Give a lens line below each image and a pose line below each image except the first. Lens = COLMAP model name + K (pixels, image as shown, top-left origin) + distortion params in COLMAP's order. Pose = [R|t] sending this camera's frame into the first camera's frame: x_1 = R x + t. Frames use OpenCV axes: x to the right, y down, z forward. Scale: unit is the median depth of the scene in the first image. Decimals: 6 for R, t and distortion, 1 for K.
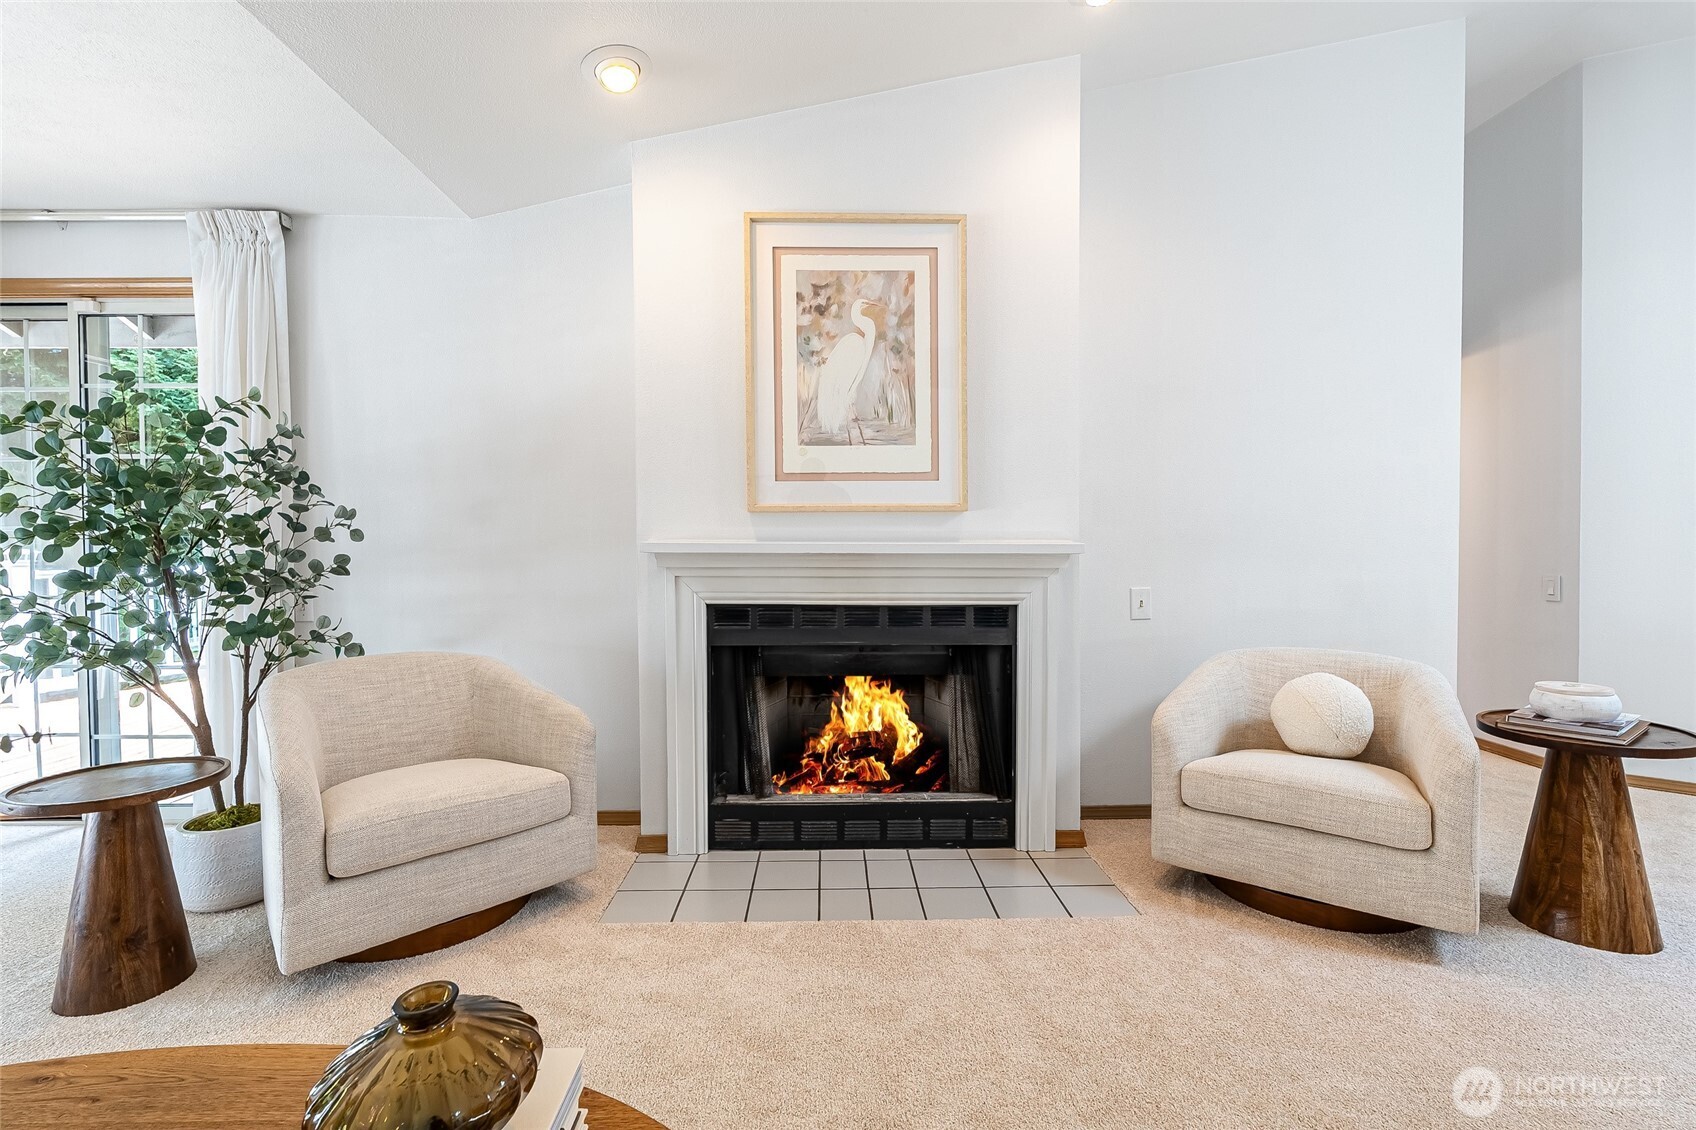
lens RADIAL K [[744.4, 0, 847.3], [0, 744.4, 566.7], [0, 0, 1]] dist [-0.003778, 0.001134]
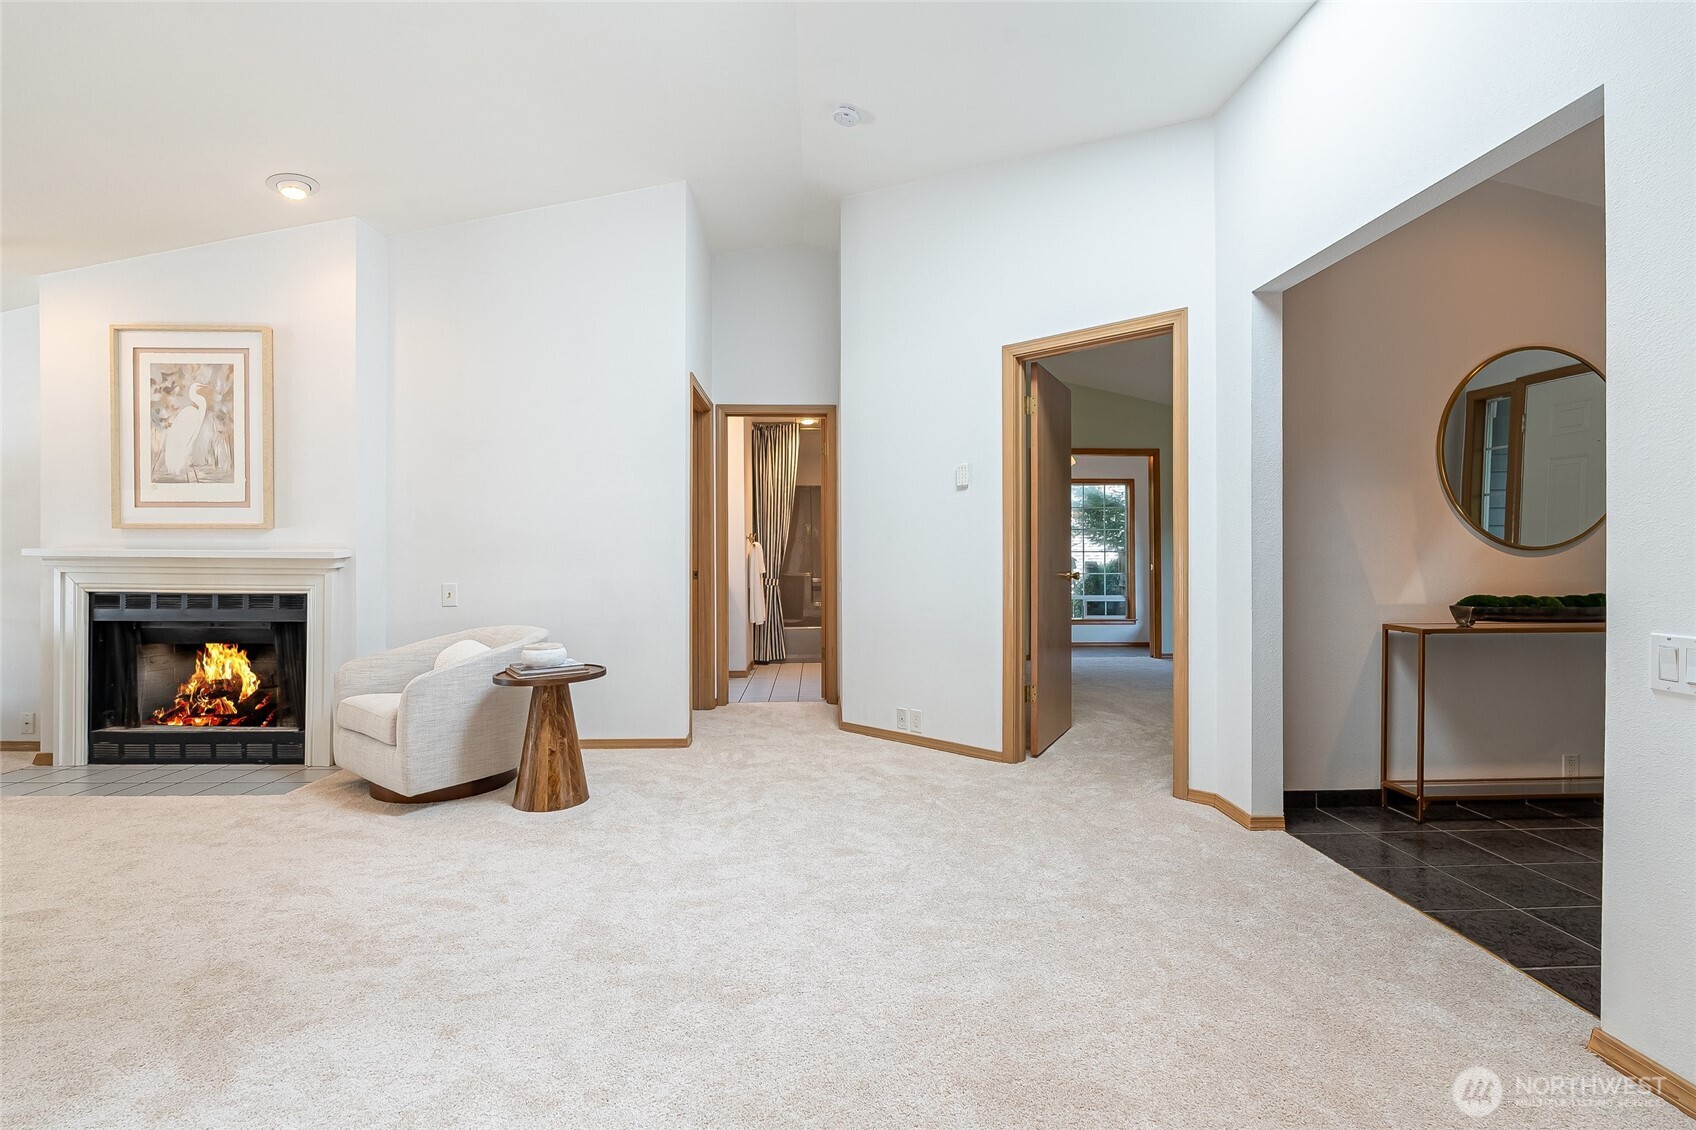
lens RADIAL K [[744.4, 0, 848.2], [0, 744.4, 556.0], [0, 0, 1]] dist [-0.003778, 0.001134]
pose [[0.999968, 0.006931, 0.004056, 1.287212], [-0.006843, 0.999751, -0.021236, 0.001275], [-0.004203, 0.021208, 0.999766, -0.451277]]
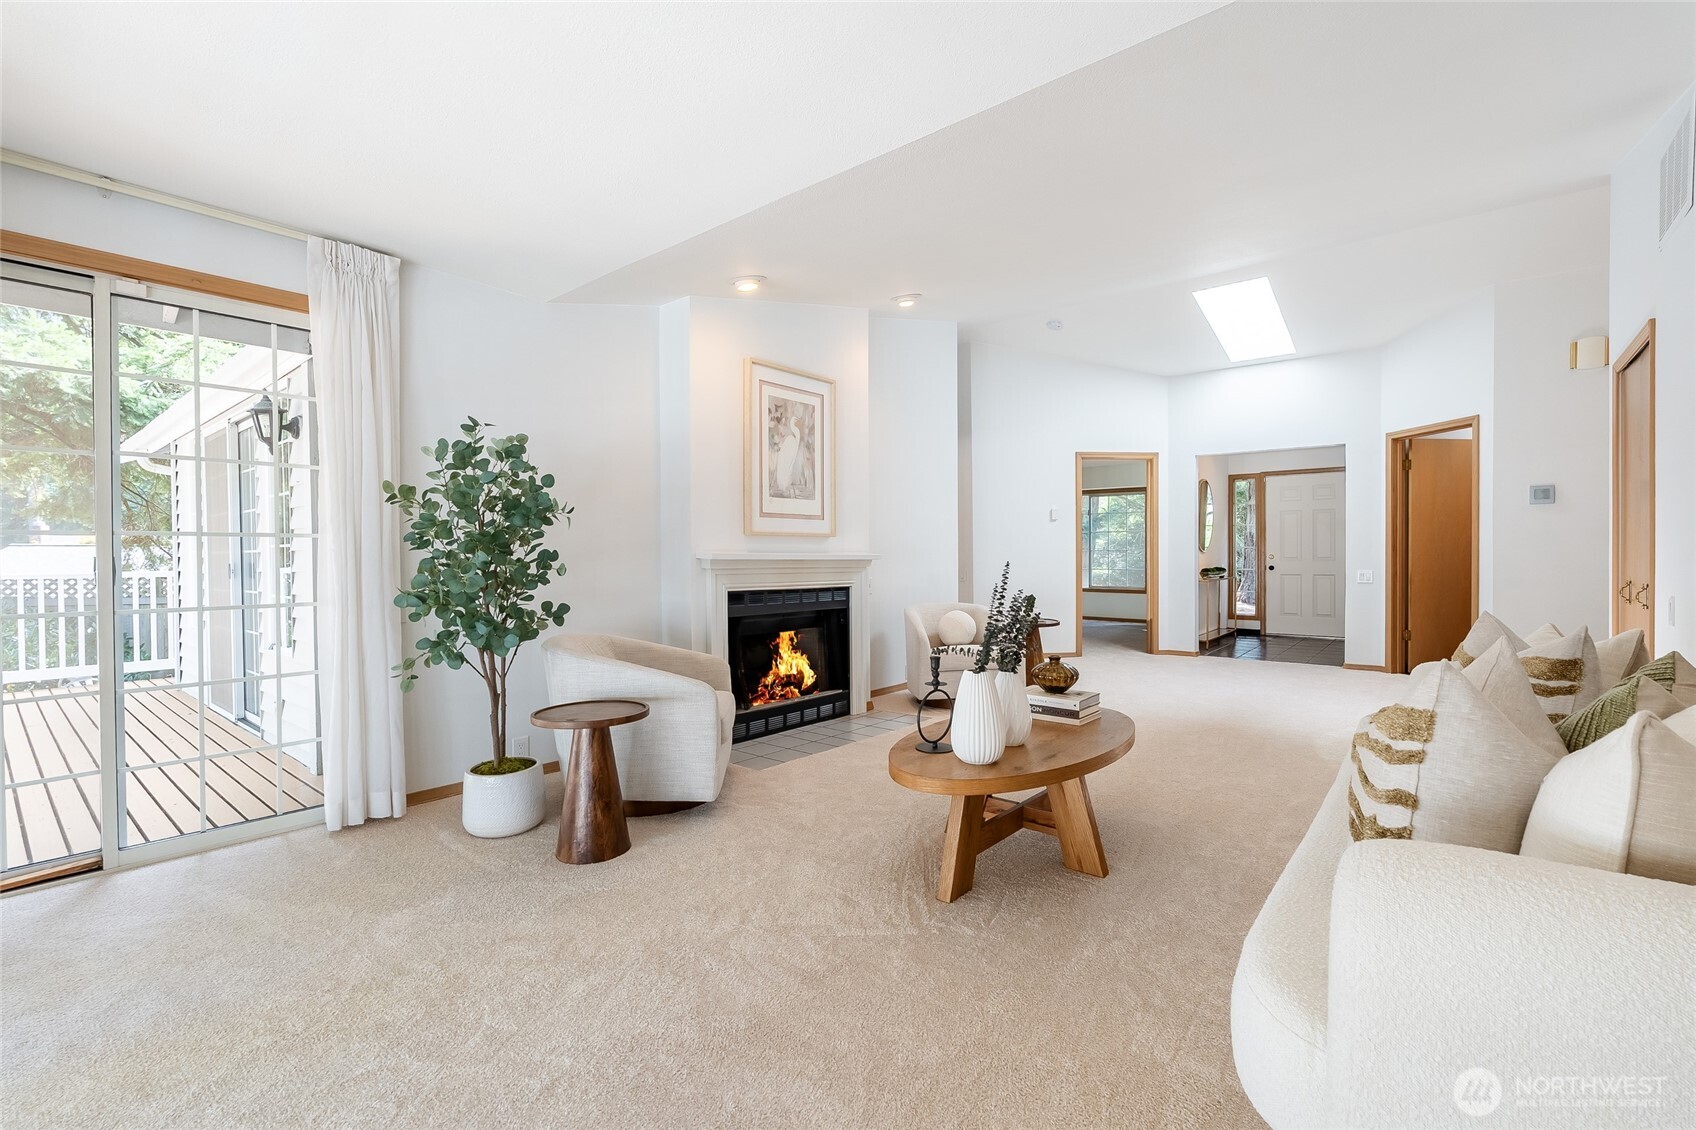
lens RADIAL K [[744.4, 0, 839.3], [0, 744.4, 556.6], [0, 0, 1]] dist [-0.003778, 0.001134]
pose [[0.667650, 0.002265, 0.744472, -1.227341], [0.015799, 0.999727, -0.017211, 0.006607], [-0.744308, 0.023253, 0.667432, -0.257706]]
